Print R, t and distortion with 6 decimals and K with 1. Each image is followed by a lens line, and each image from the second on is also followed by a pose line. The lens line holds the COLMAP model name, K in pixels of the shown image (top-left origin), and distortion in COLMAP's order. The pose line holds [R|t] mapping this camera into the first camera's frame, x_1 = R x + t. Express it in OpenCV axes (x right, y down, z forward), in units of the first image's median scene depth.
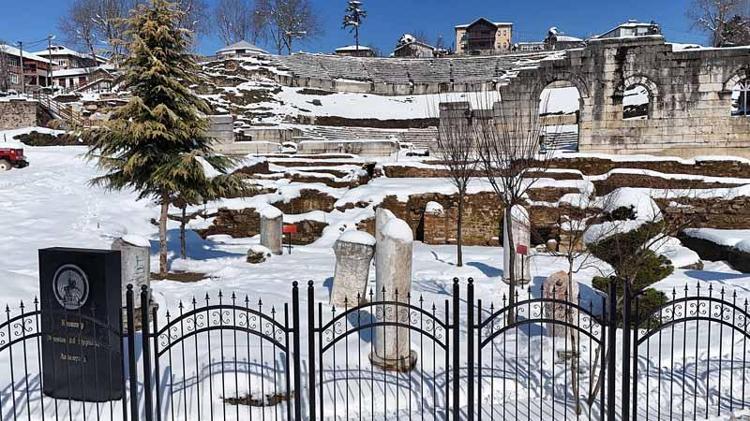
lens RADIAL K [[548.8, 0, 369.6], [0, 548.8, 208.2], [0, 0, 1]] dist [0.068979, -0.057454]
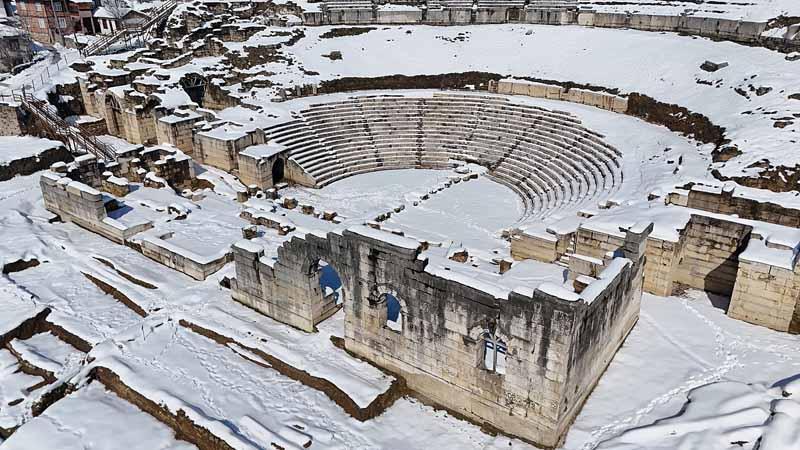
lens RADIAL K [[585.4, 0, 391.5], [0, 585.4, 221.2], [0, 0, 1]] dist [0.068979, -0.057454]
pose [[0.944903, 0.115484, -0.306303, 0.723435], [-0.008205, 0.943766, 0.330514, -0.598940], [0.327247, -0.309790, 0.892715, 0.267031]]
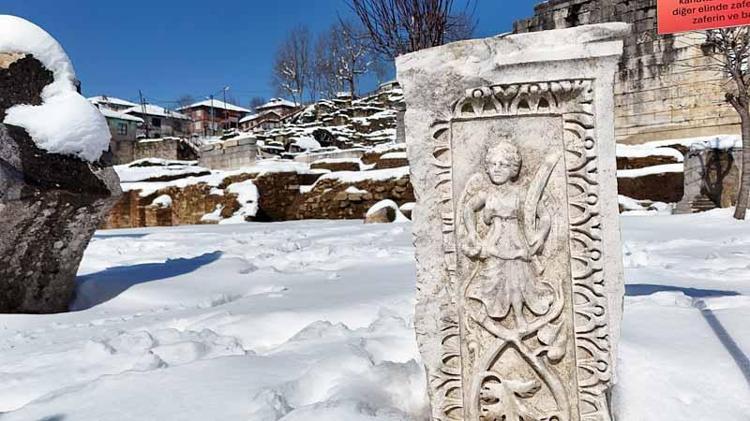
lens RADIAL K [[548.8, 0, 371.4], [0, 548.8, 208.7], [0, 0, 1]] dist [0.068979, -0.057454]
pose [[0.886593, -0.005752, -0.462514, 0.551587], [-0.025783, 0.997754, -0.061832, 0.037592], [0.461830, 0.066745, 0.884453, 0.226005]]
